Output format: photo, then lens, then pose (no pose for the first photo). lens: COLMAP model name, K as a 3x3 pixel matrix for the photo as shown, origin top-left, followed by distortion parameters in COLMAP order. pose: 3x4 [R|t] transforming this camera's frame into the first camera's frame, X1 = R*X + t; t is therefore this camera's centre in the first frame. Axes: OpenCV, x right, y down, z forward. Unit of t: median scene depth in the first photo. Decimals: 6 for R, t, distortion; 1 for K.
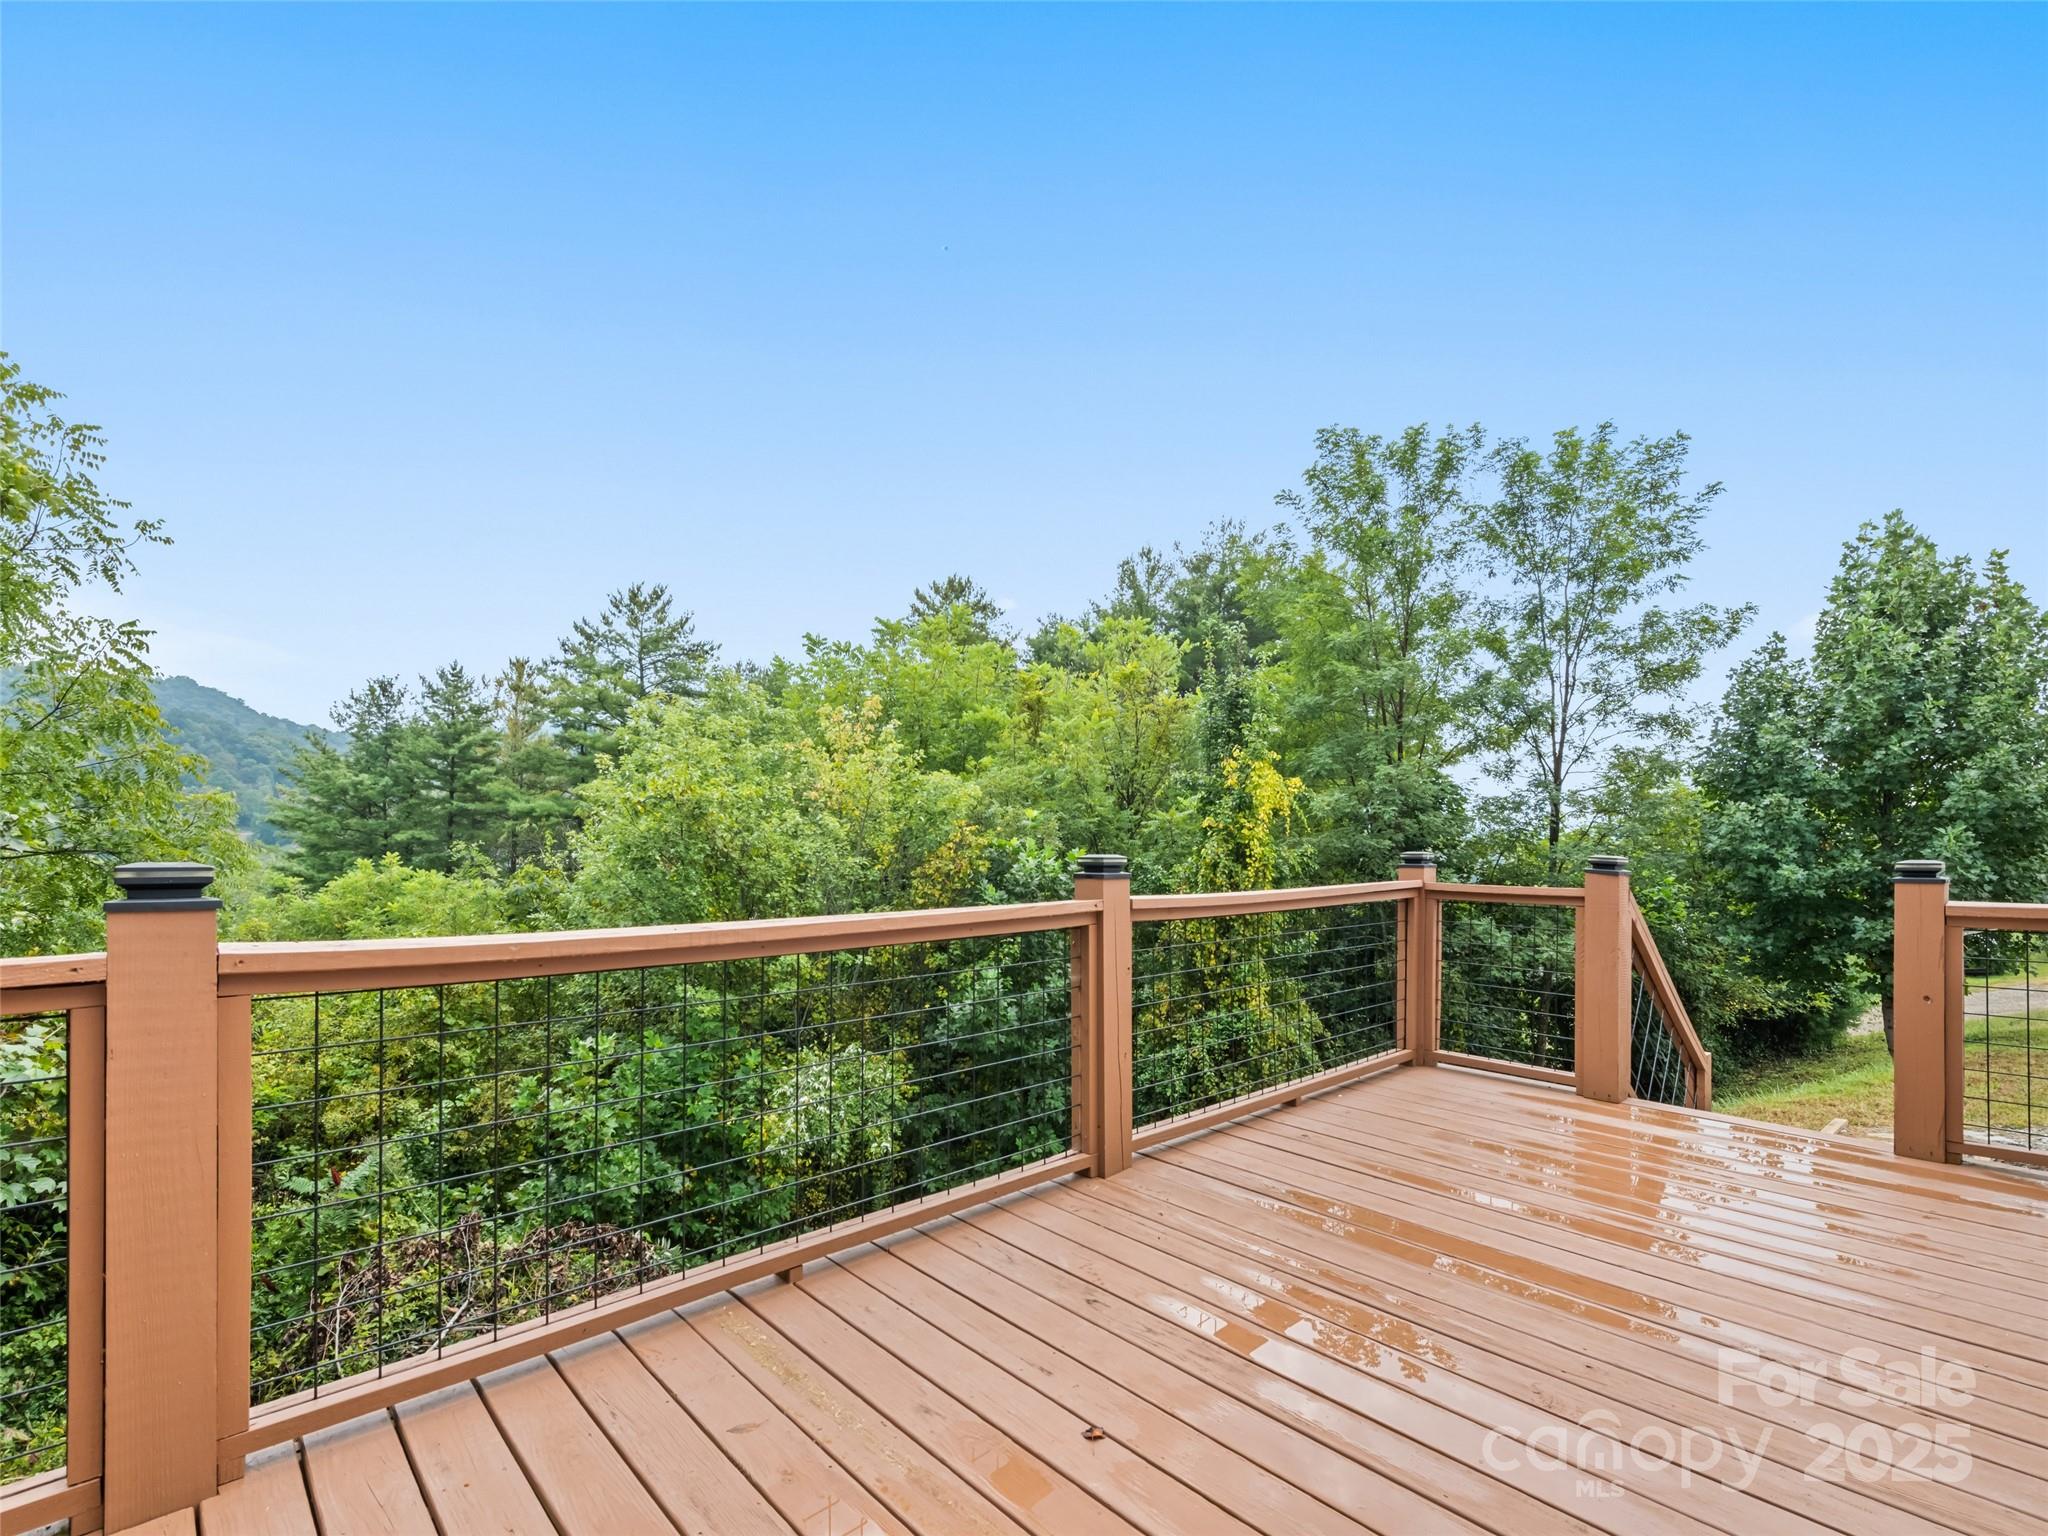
lens RADIAL K [[941.7, 0, 1035.5], [0, 941.7, 816.3], [0, 0, 1]] dist [0.020916, -0.007129]
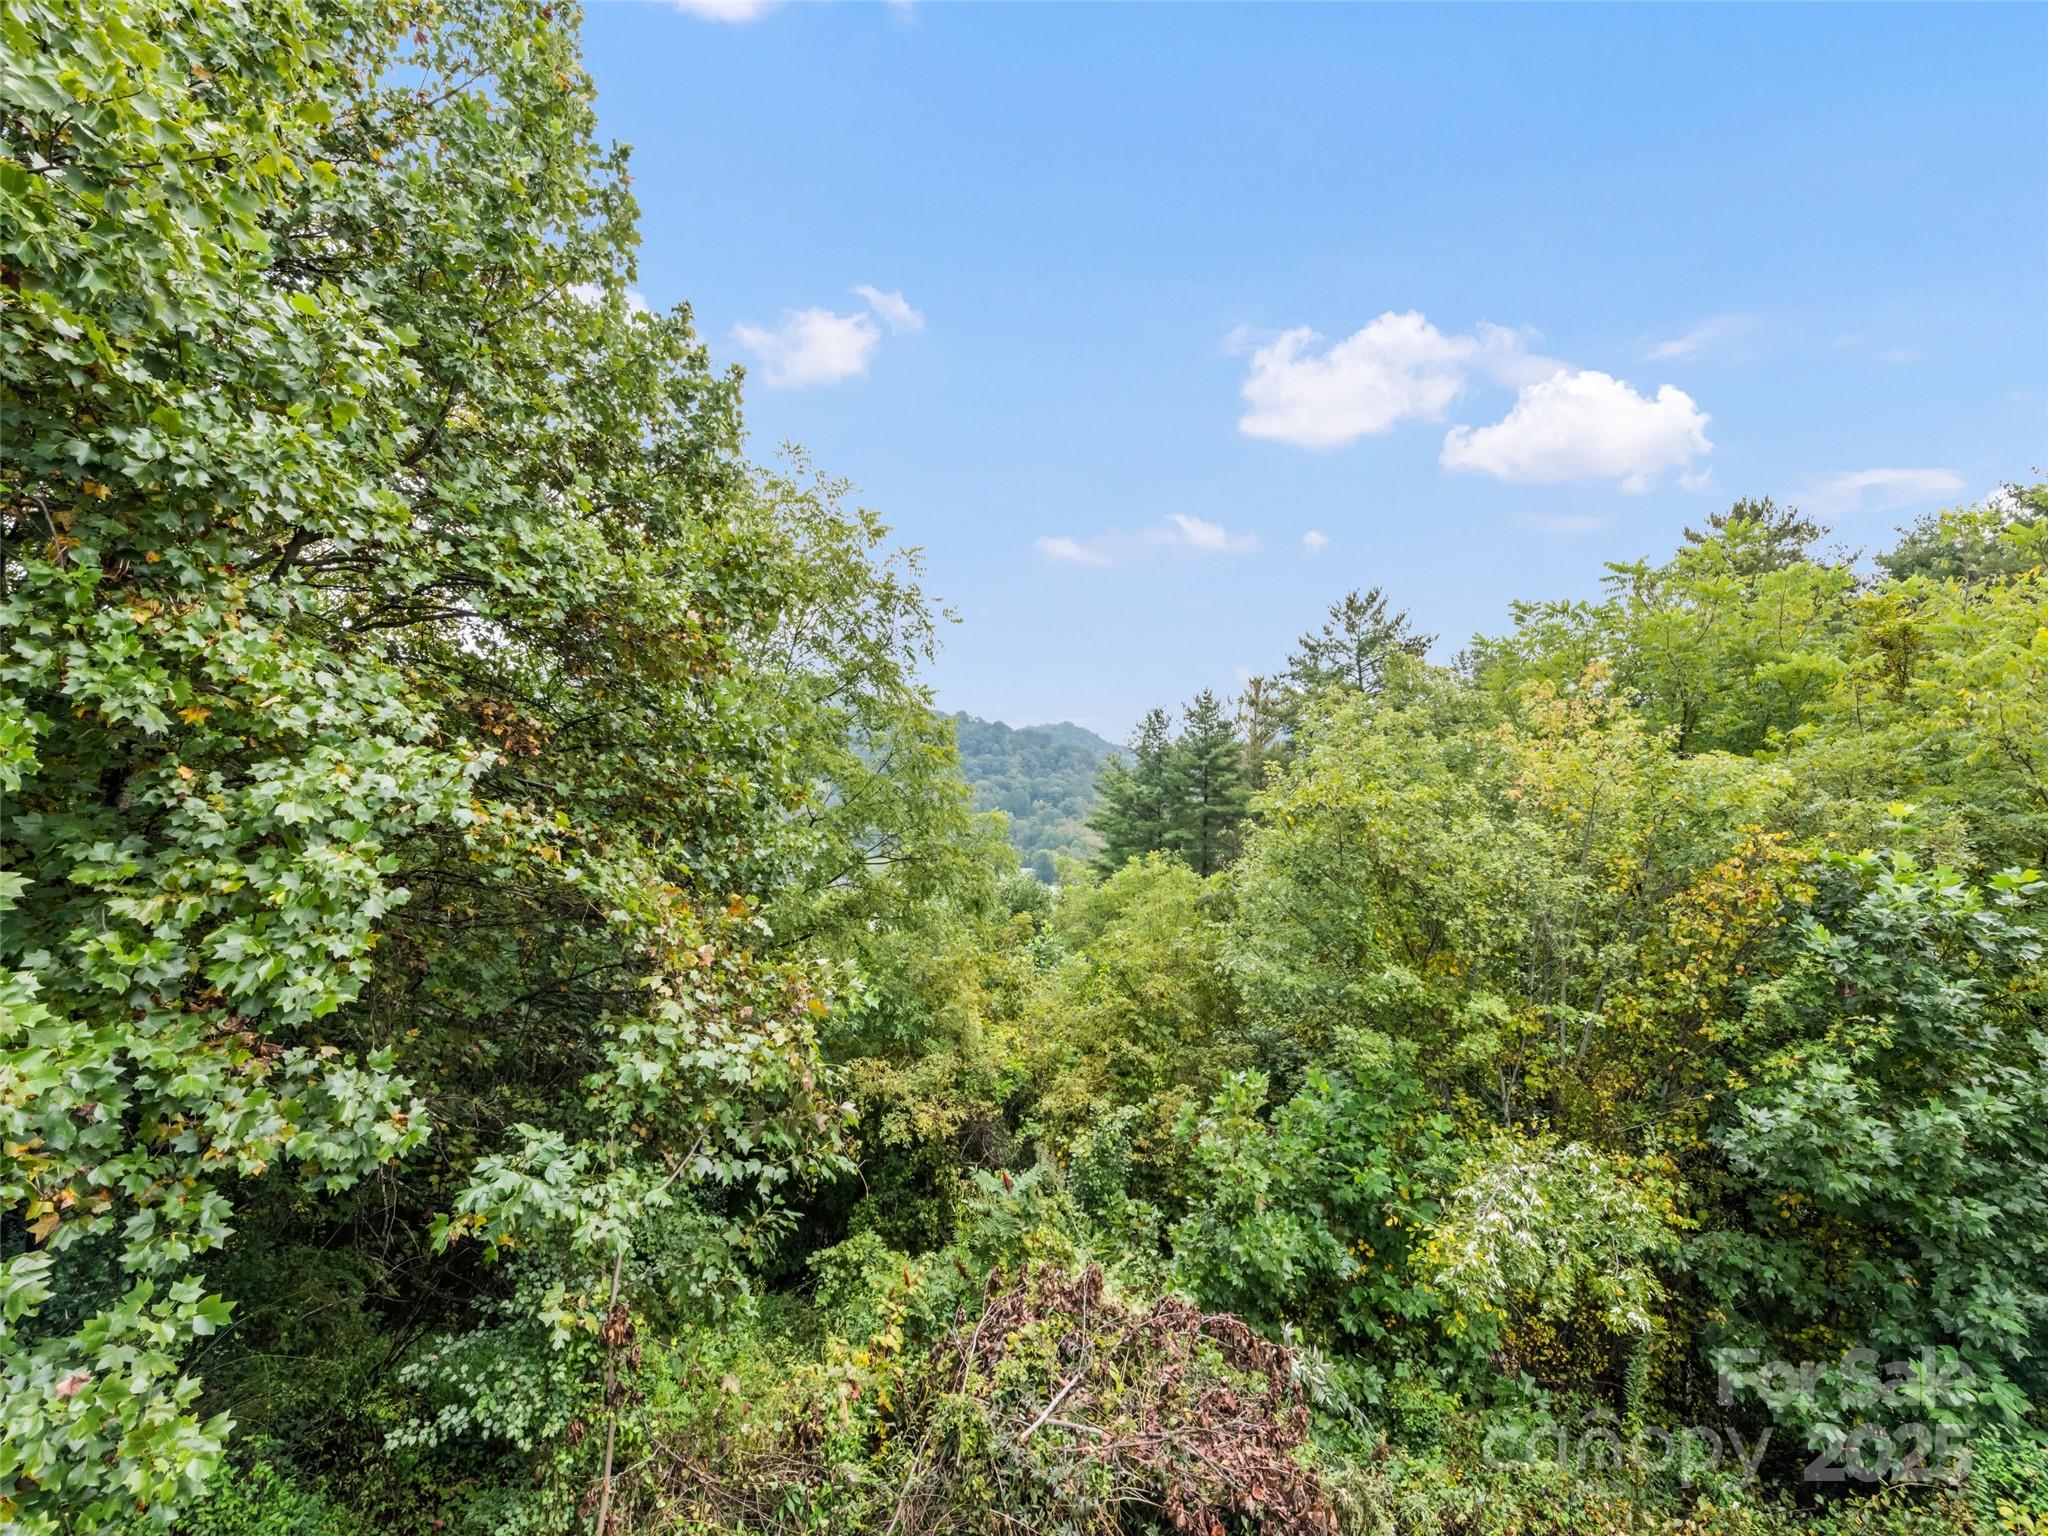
lens RADIAL K [[896.6, 0, 1022.6], [0, 896.6, 774.7], [0, 0, 1]] dist [0.017742, -0.005481]
pose [[0.713790, -0.054898, -0.698205, 0.001011], [0.027391, 0.998349, -0.050495, -0.011738], [0.699824, 0.016918, 0.714115, 0.163122]]
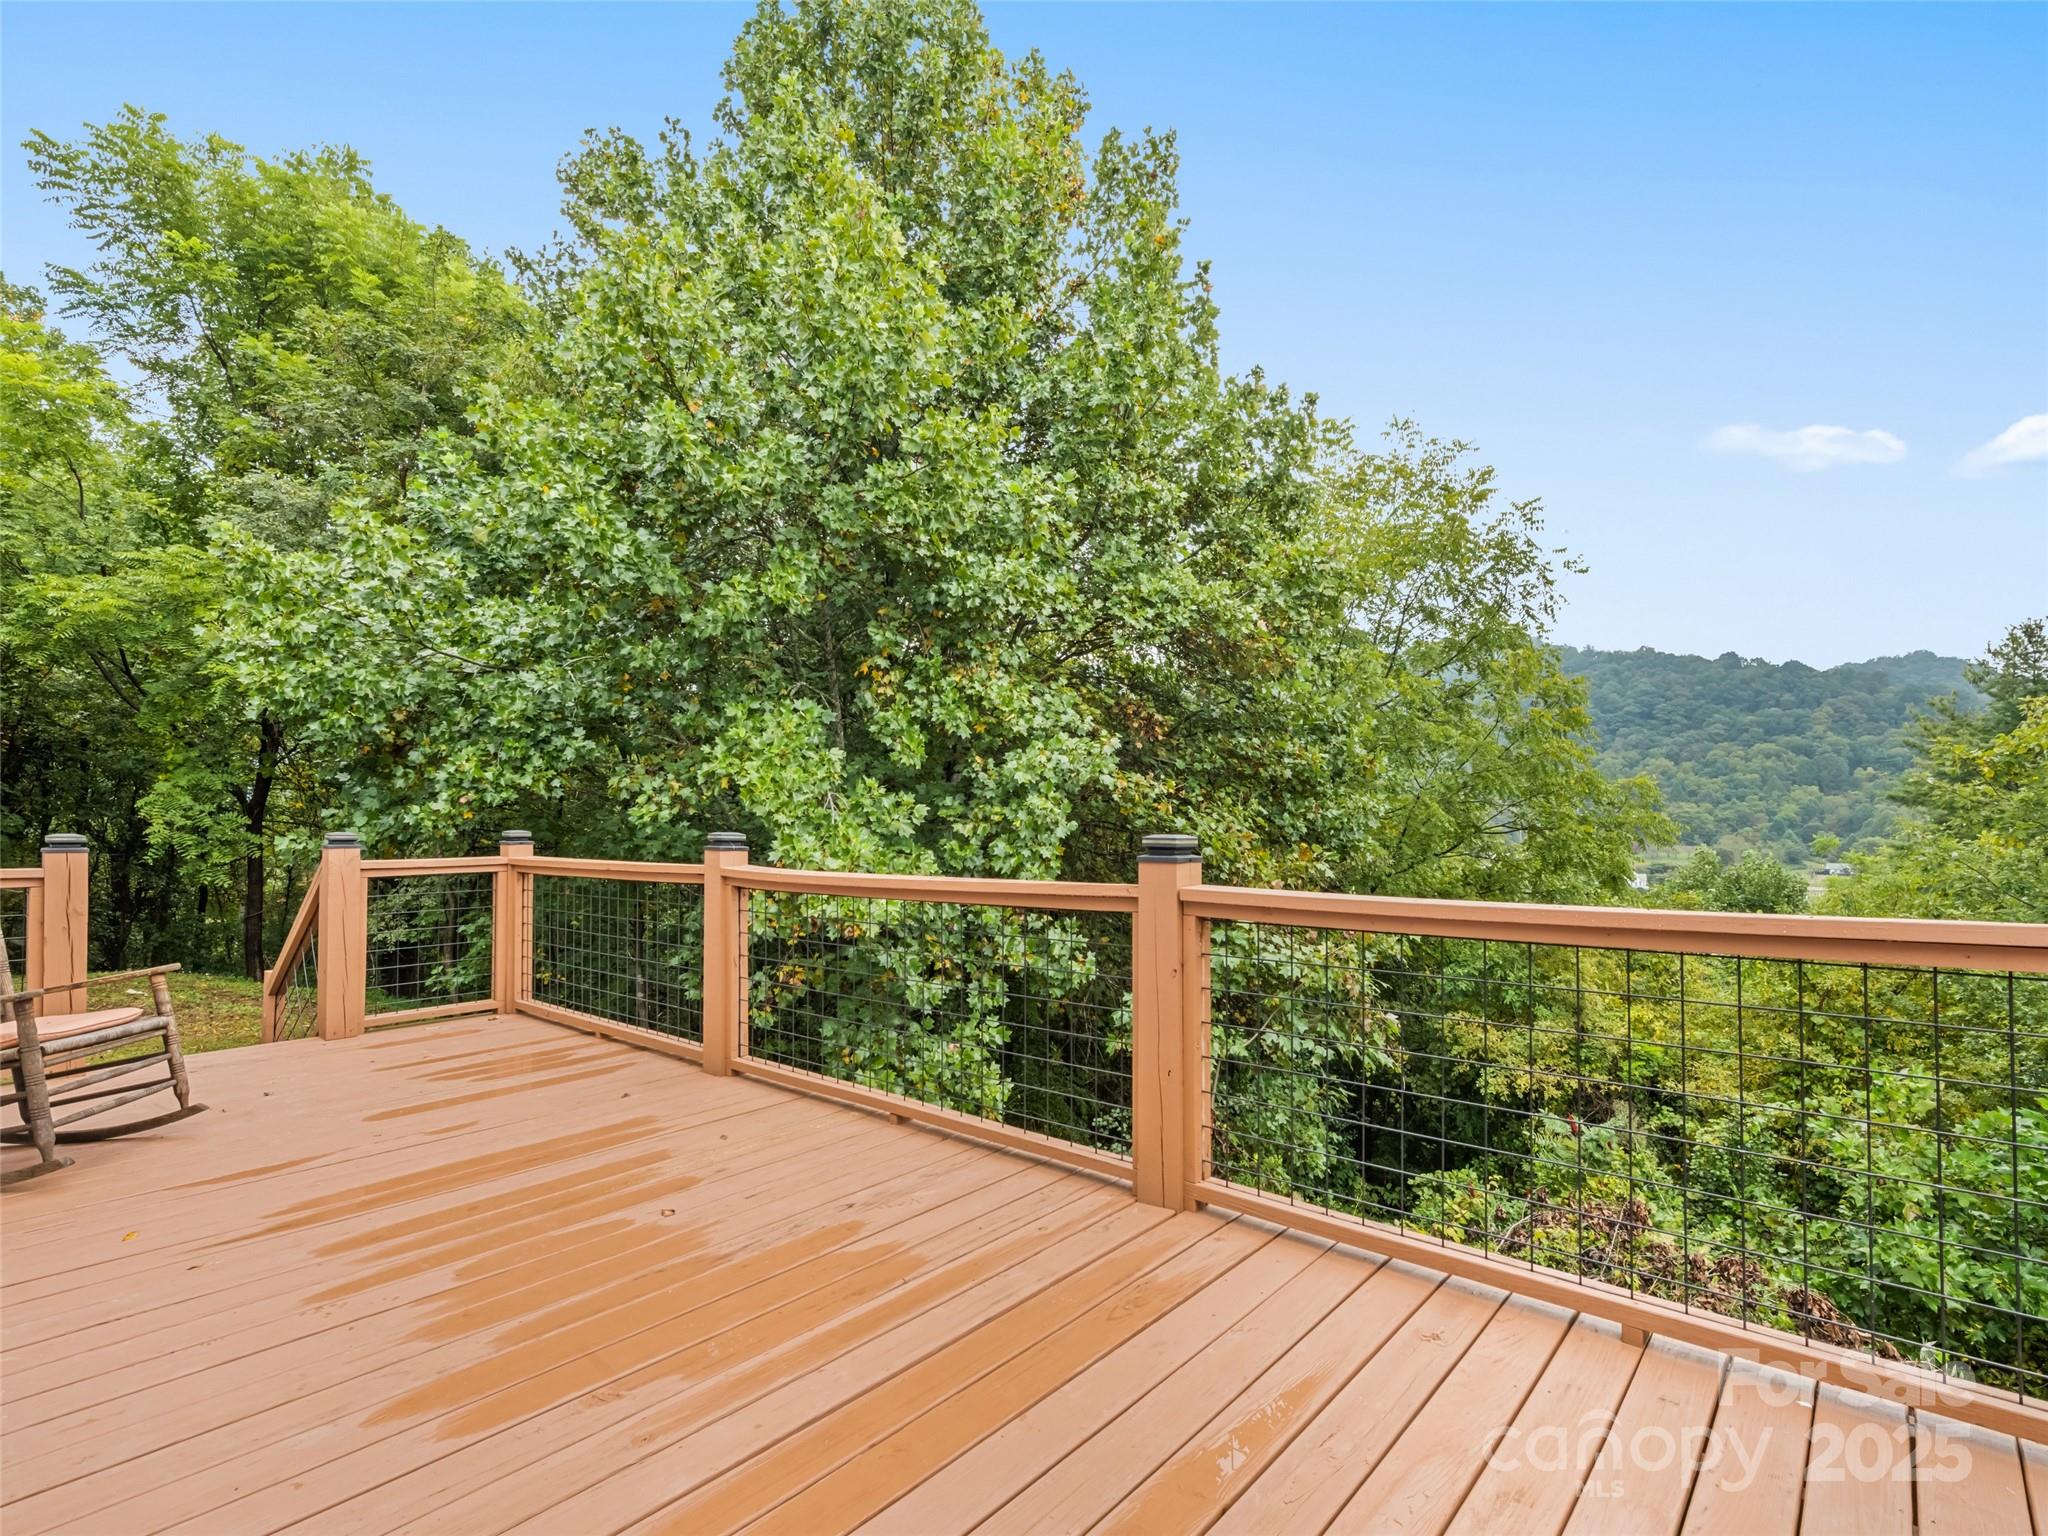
lens RADIAL K [[986.7, 0, 1073.3], [0, 986.7, 807.3], [0, 0, 1]] dist [-0.000328, 0.000032]
pose [[0.139774, -0.022149, -0.989936, 0.179161], [0.036288, 0.999193, -0.017233, 0.005060], [0.989518, -0.033515, 0.140465, 0.155998]]
